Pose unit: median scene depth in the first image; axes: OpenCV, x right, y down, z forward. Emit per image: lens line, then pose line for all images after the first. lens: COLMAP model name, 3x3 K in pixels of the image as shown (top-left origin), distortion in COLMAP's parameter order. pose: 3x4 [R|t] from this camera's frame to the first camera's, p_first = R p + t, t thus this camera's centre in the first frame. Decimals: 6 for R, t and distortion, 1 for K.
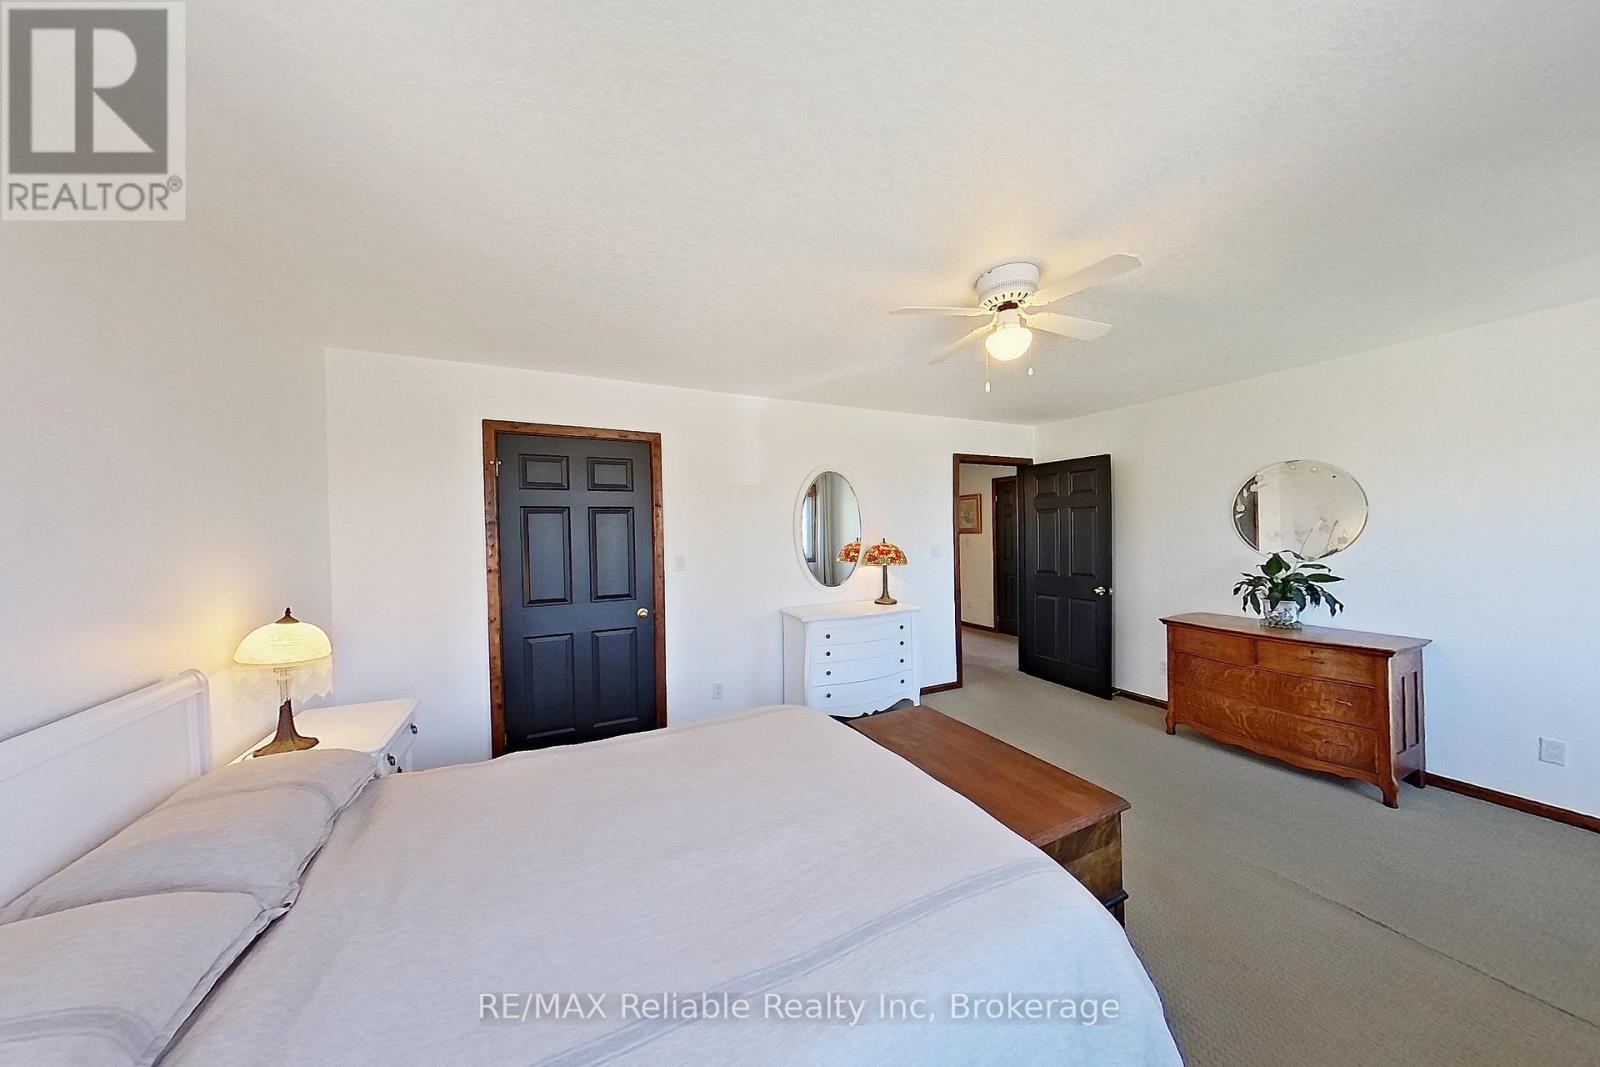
lens RADIAL K [[507.9, 0, 812.3], [0, 507.9, 533.4], [0, 0, 1]] dist [0.001700, -0.000351]
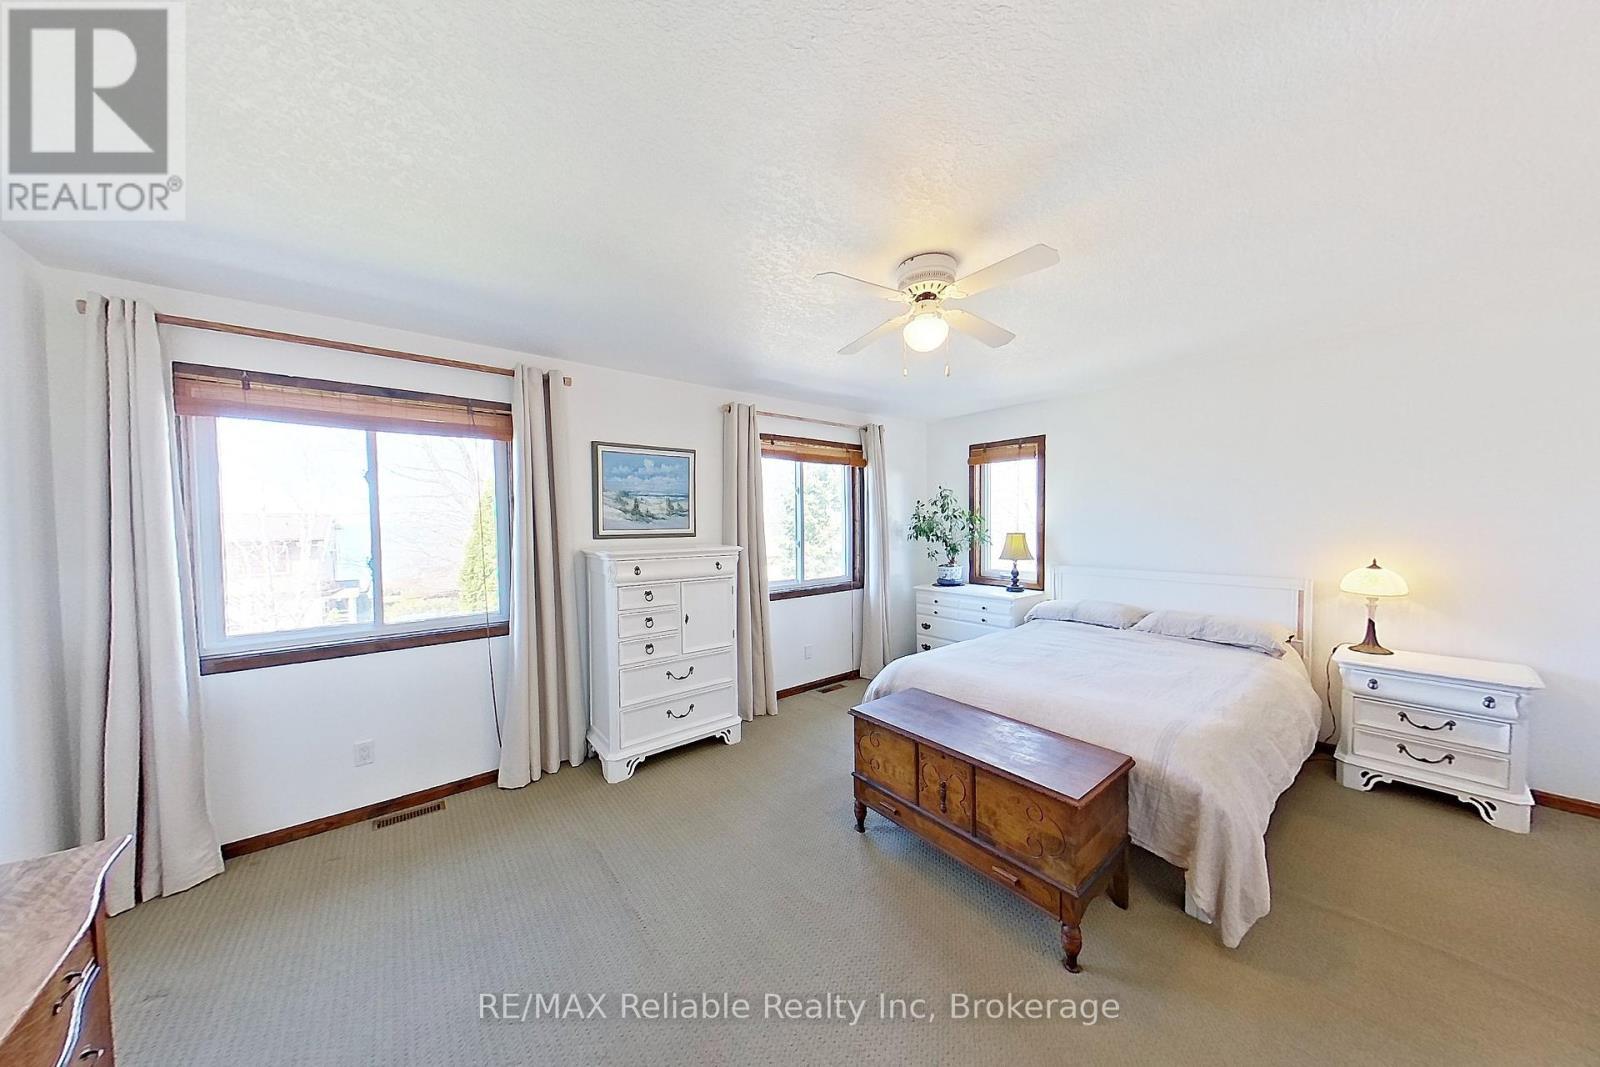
lens RADIAL K [[507.9, 0, 809.3], [0, 507.9, 534.5], [0, 0, 1]] dist [0.001700, -0.000351]
pose [[-0.982928, 0.035623, -0.180511, 0.490397], [0.029464, 0.998892, 0.036684, -0.015705], [0.181618, 0.030739, -0.982889, 1.231779]]
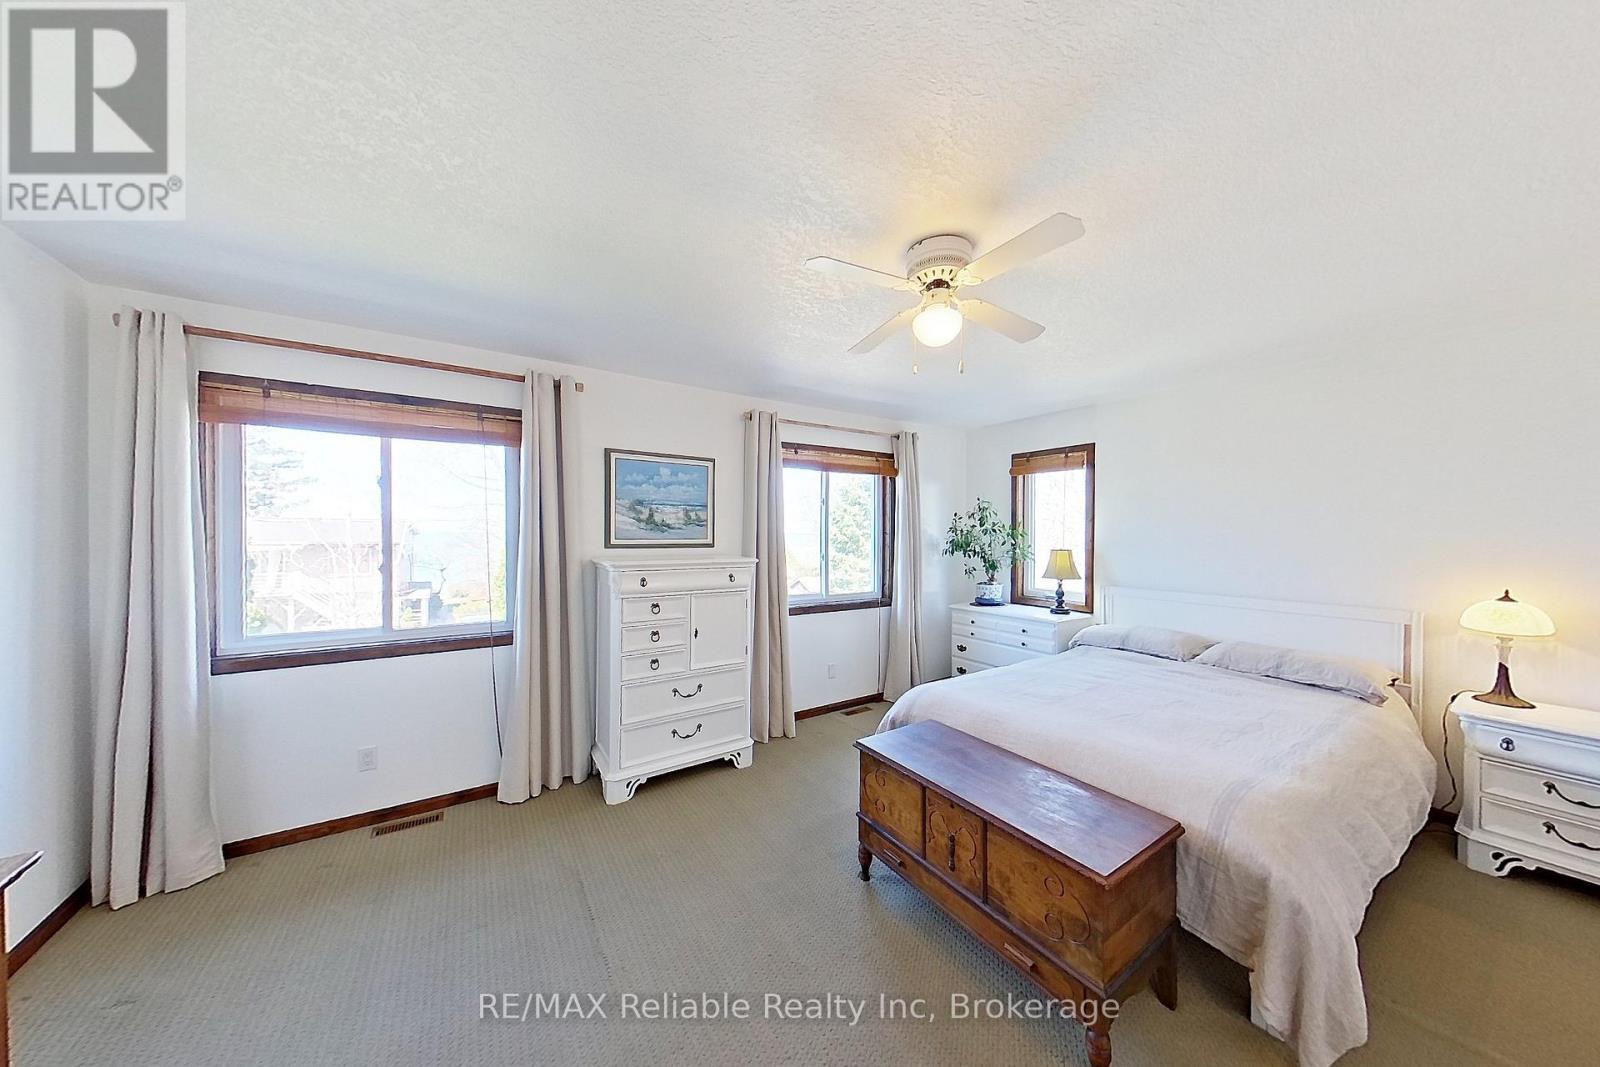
lens RADIAL K [[507.9, 0, 811.2], [0, 507.9, 533.4], [0, 0, 1]] dist [0.001700, -0.000351]
pose [[-0.996334, 0.016380, -0.083970, 0.415714], [0.015737, 0.999842, 0.008318, -0.012949], [0.084093, 0.006966, -0.996434, 1.182844]]
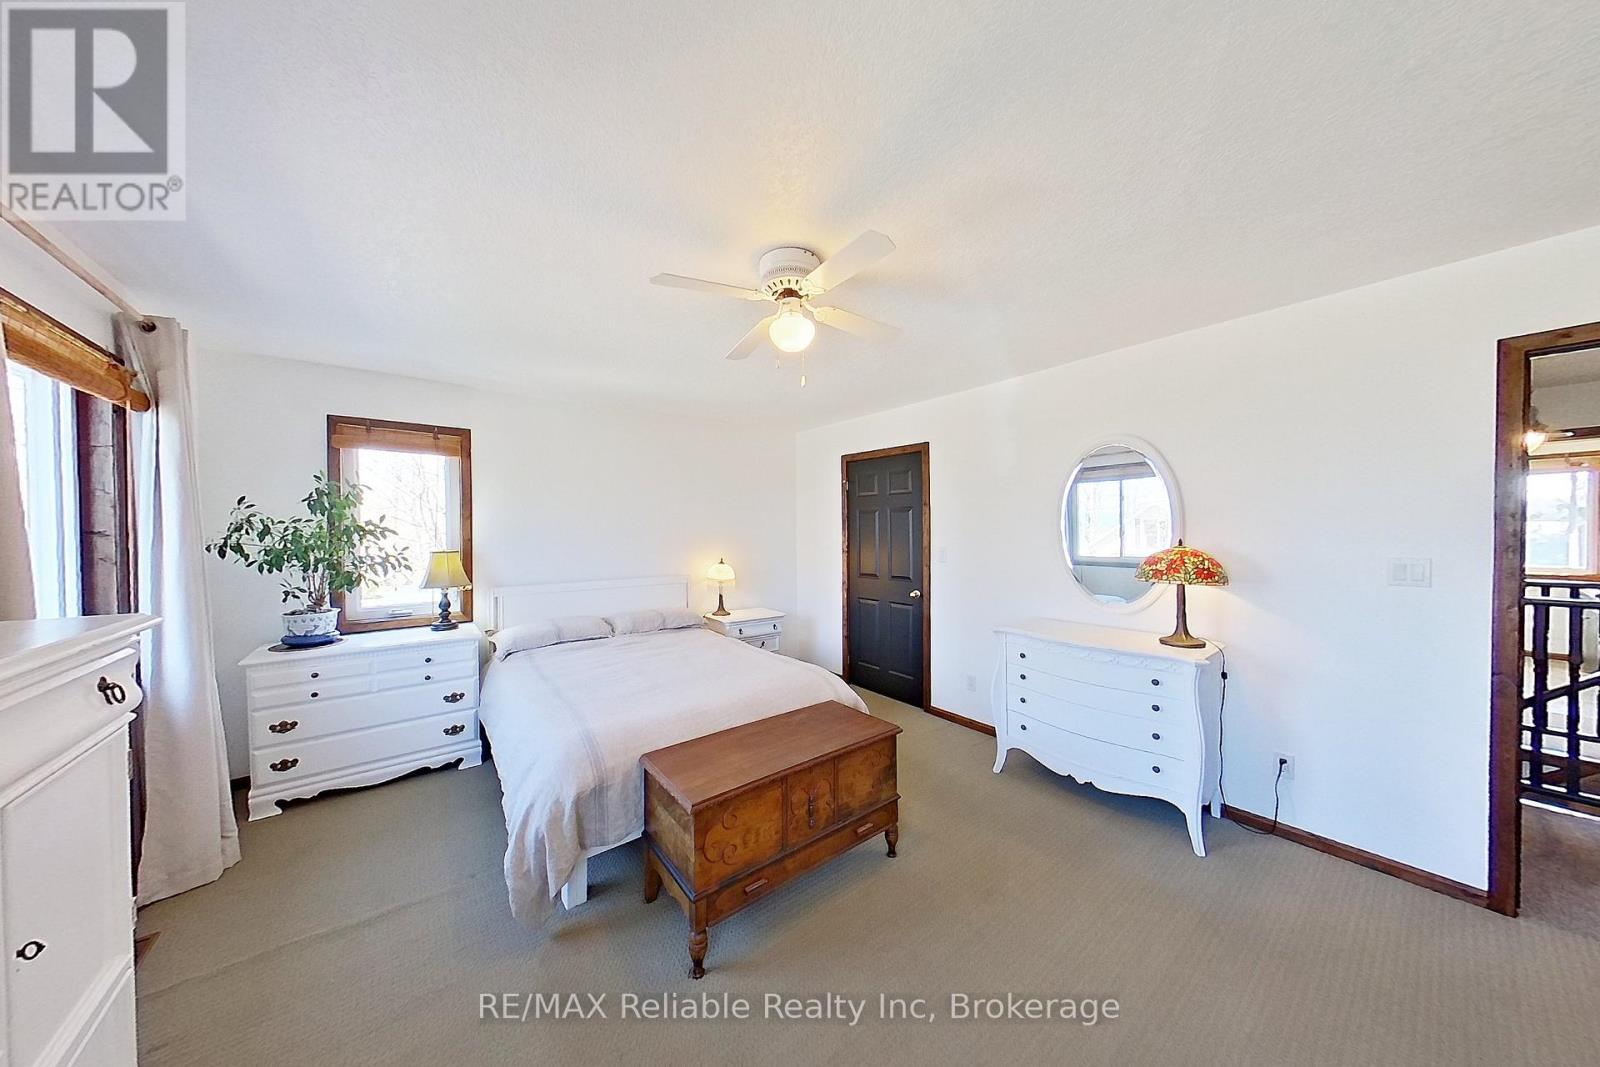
lens RADIAL K [[507.9, 0, 792.6], [0, 507.9, 530.7], [0, 0, 1]] dist [0.001700, -0.000351]
pose [[0.173474, 0.015414, -0.984718, 0.822782], [-0.002846, 0.999881, 0.015150, -0.012279], [0.984834, 0.000174, 0.173497, 0.519387]]
